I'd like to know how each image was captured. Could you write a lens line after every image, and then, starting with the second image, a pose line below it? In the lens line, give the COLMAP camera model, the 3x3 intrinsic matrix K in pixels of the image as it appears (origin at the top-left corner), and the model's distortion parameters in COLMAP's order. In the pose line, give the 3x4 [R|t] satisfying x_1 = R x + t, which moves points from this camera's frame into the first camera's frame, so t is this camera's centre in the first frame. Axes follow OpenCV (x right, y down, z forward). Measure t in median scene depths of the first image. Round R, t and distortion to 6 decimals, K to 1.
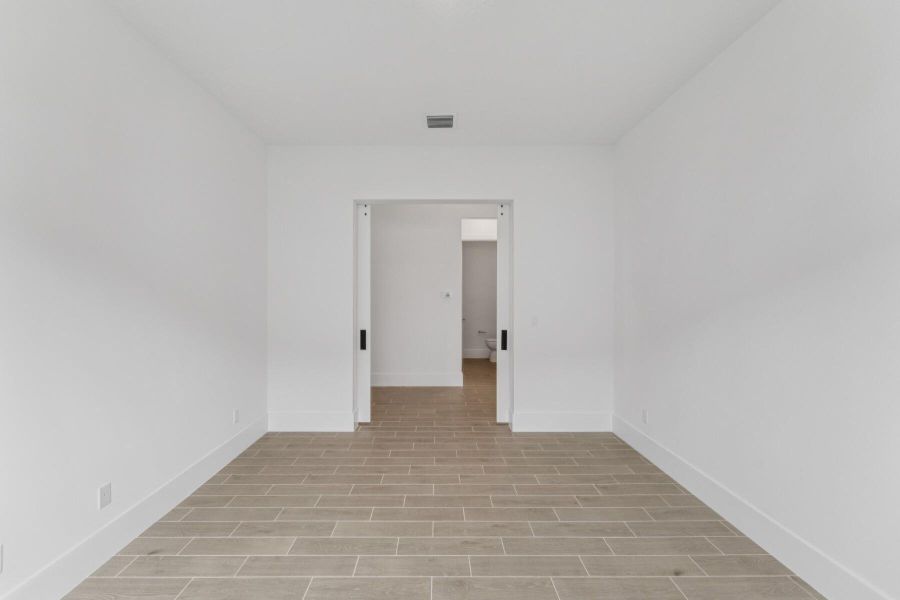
lens RADIAL K [[376.6, 0, 449.3], [0, 376.6, 304.9], [0, 0, 1]] dist [-0.000590, -0.000049]
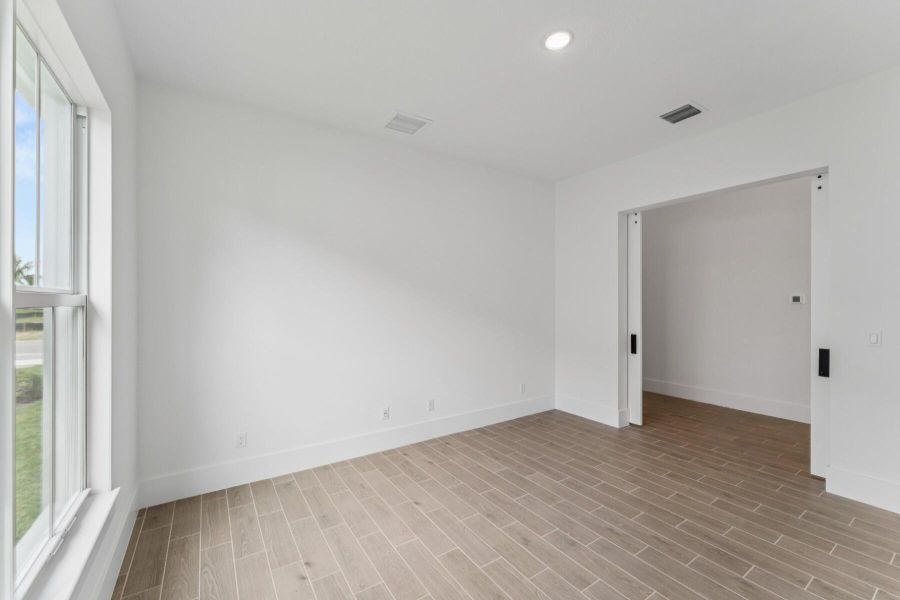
lens RADIAL K [[376.6, 0, 450.5], [0, 376.6, 317.7], [0, 0, 1]] dist [-0.000590, -0.000049]
pose [[0.543410, 0.034025, -0.838777, 0.429349], [-0.017366, 0.999420, 0.029290, -0.001178], [0.839288, -0.001350, 0.543686, 0.015838]]
